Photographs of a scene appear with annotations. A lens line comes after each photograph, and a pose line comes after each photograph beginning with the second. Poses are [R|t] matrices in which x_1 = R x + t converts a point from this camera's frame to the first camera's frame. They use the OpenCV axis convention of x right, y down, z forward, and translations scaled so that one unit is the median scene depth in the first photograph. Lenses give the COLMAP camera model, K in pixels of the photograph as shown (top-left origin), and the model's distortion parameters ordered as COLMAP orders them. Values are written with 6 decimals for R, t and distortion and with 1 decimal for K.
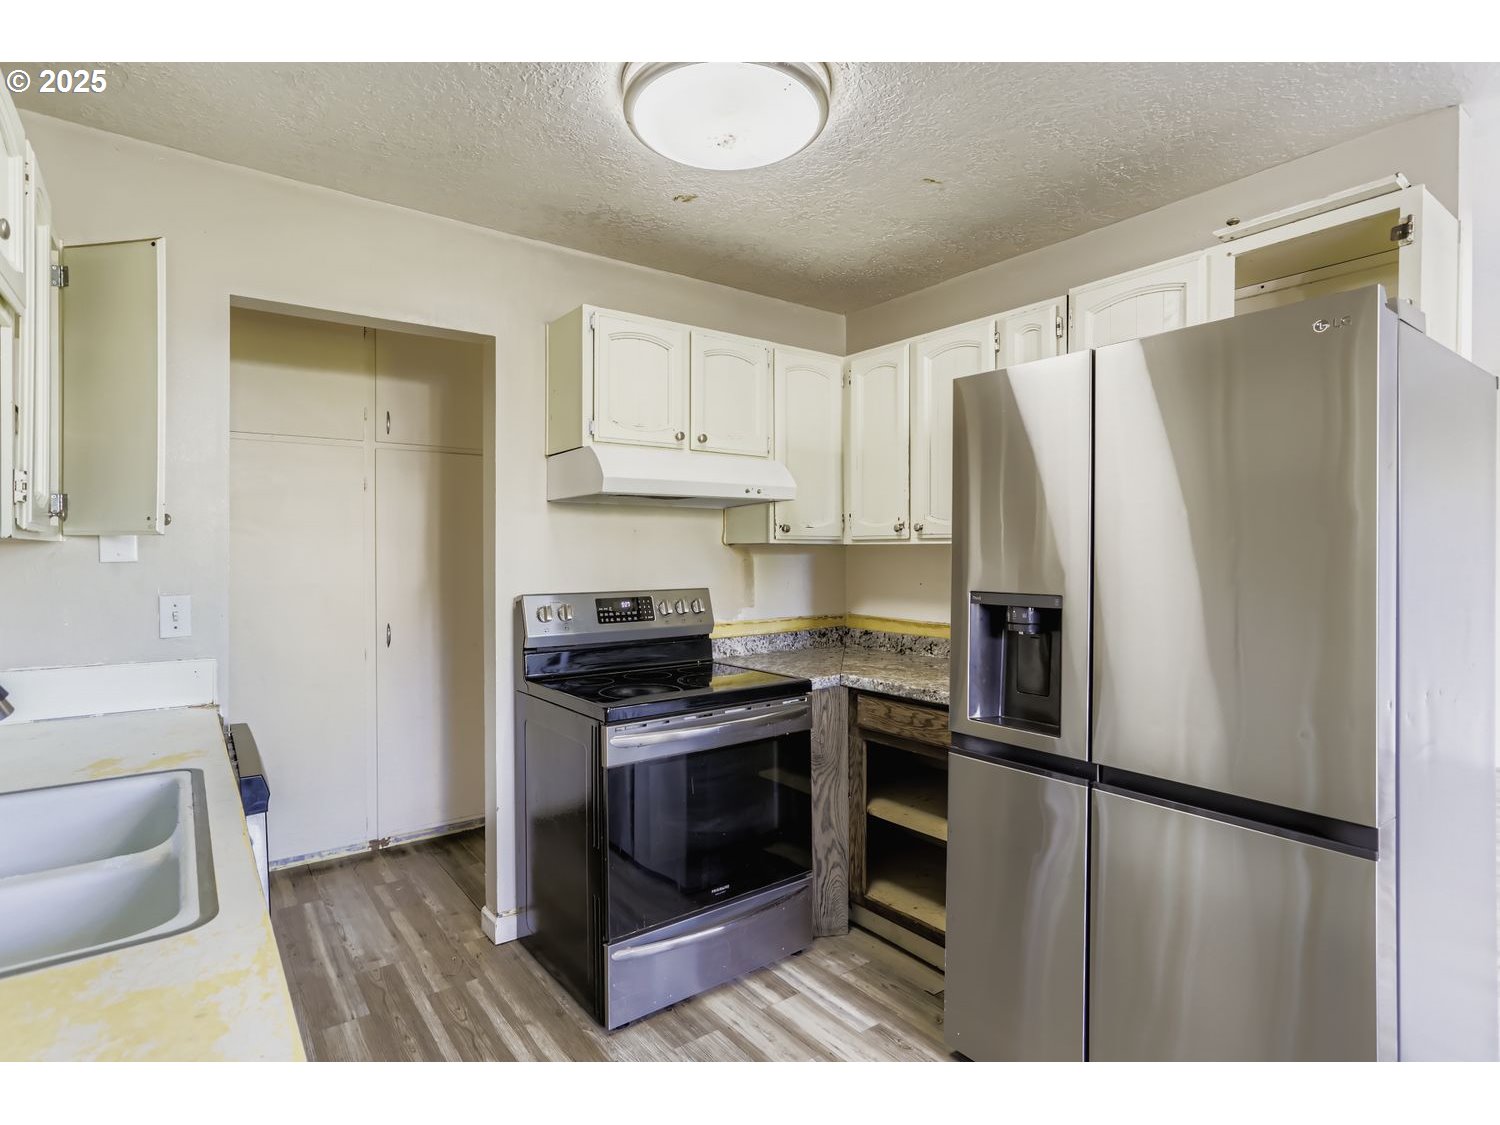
lens RADIAL K [[763.7, 0, 740.5], [0, 763.7, 559.2], [0, 0, 1]] dist [-0.013340, 0.000537]
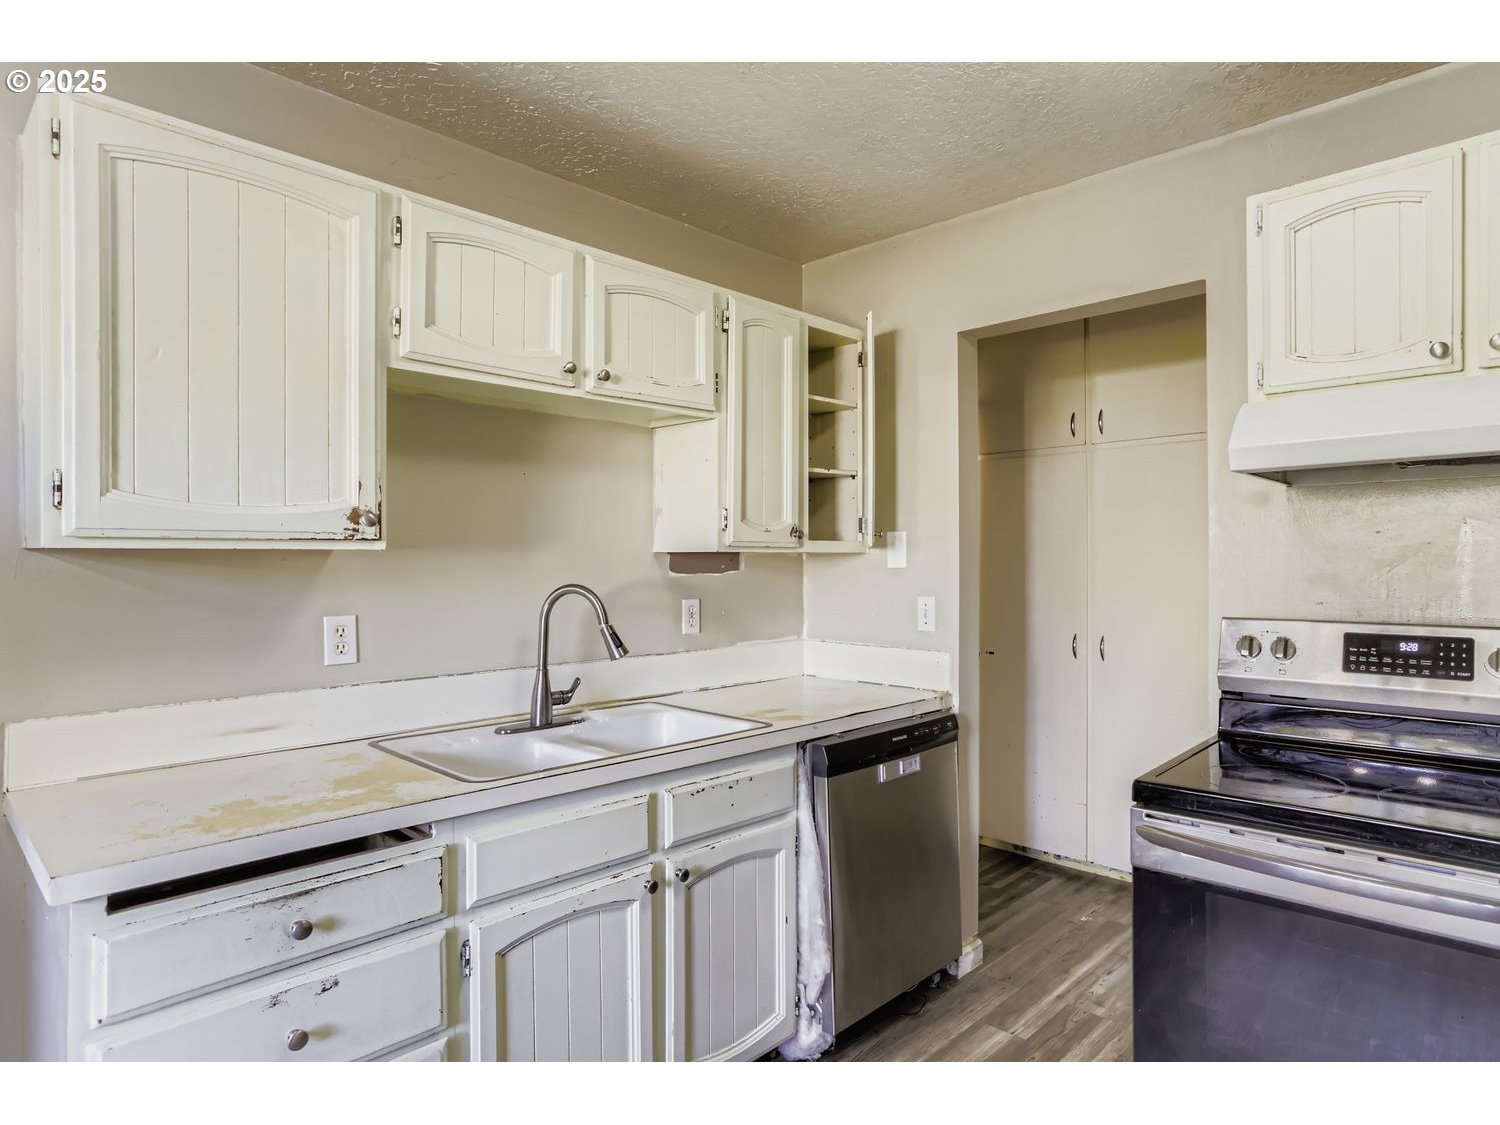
lens RADIAL K [[846.6, 0, 817.6], [0, 846.6, 550.3], [0, 0, 1]] dist [-0.036844, 0.028999]
pose [[0.201715, -0.005662, -0.979428, 0.430771], [-0.002943, 0.999975, -0.006387, -0.011618], [0.979440, 0.004171, 0.201694, 0.449764]]
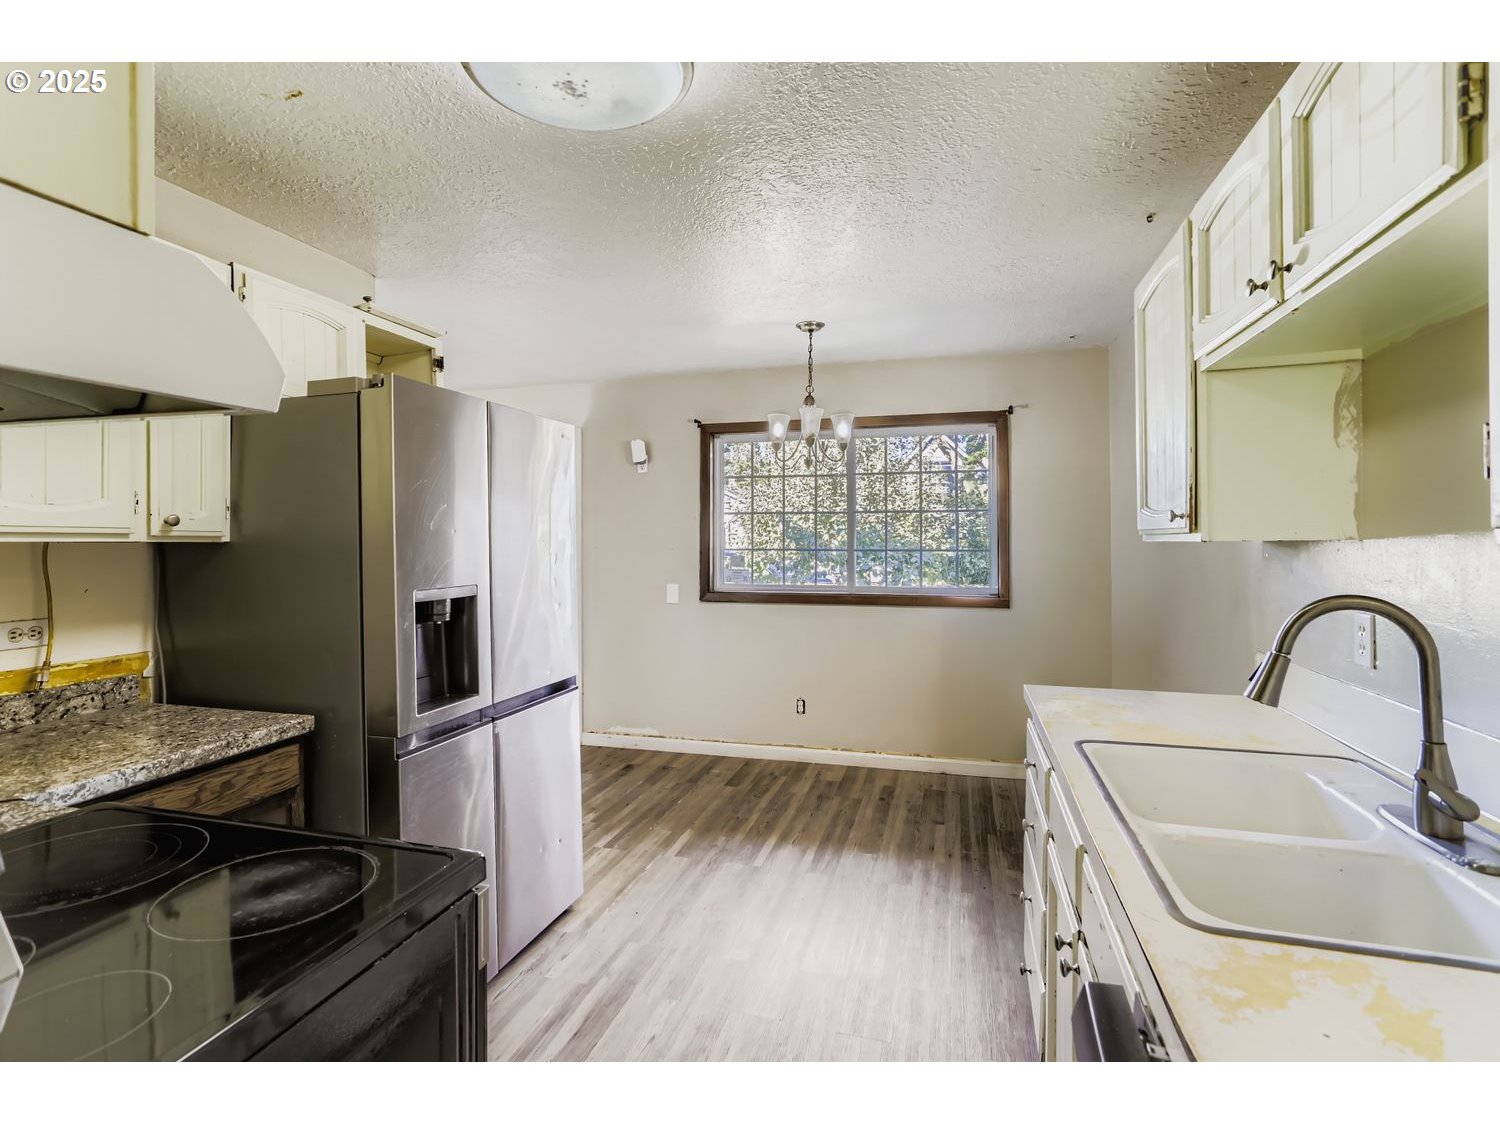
lens RADIAL K [[724.9, 0, 743.5], [0, 724.9, 557.2], [0, 0, 1]] dist [-0.026822, 0.016013]
pose [[-0.619629, -0.019818, 0.784644, -0.568196], [0.002748, 0.999620, 0.027418, -0.021636], [-0.784890, 0.019146, -0.619340, 0.980756]]
